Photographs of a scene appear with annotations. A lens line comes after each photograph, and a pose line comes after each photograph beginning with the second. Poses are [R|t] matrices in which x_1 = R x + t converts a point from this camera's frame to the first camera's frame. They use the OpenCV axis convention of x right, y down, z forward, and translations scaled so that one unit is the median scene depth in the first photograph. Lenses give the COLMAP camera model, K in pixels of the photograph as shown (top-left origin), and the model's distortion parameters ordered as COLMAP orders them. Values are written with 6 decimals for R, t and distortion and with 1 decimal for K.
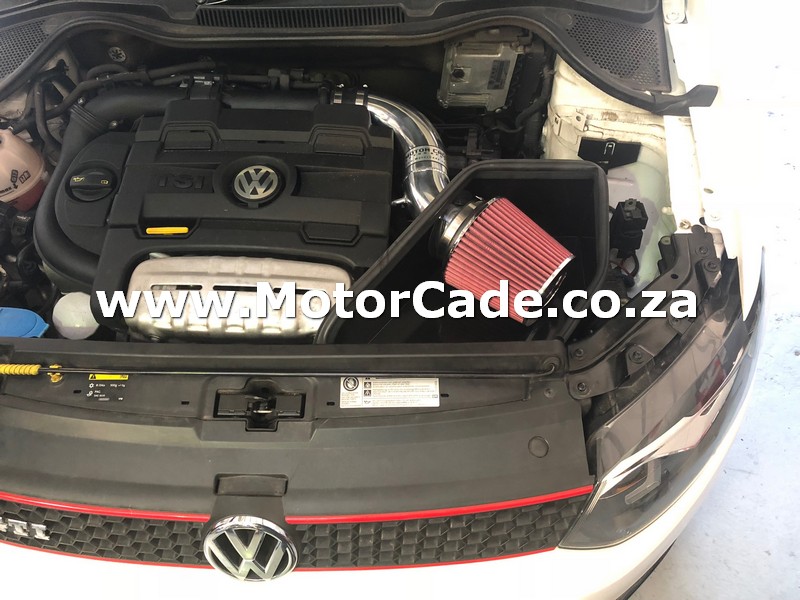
lens RADIAL K [[661.1, 0, 403.3], [0, 661.1, 303.5], [0, 0, 1]] dist [-0.001082, 0.012551]
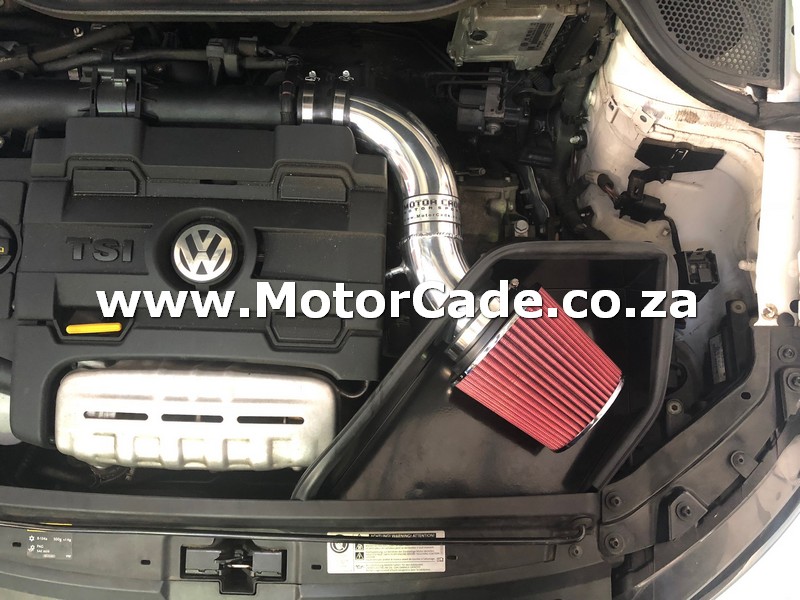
lens RADIAL K [[661.1, 0, 404.8], [0, 661.1, 347.5], [0, 0, 1]] dist [-0.001082, 0.012551]
pose [[0.999979, -0.005616, -0.003245, 0.006002], [0.006417, 0.929727, 0.368193, -0.341980], [0.000949, -0.368207, 0.929744, 0.256705]]
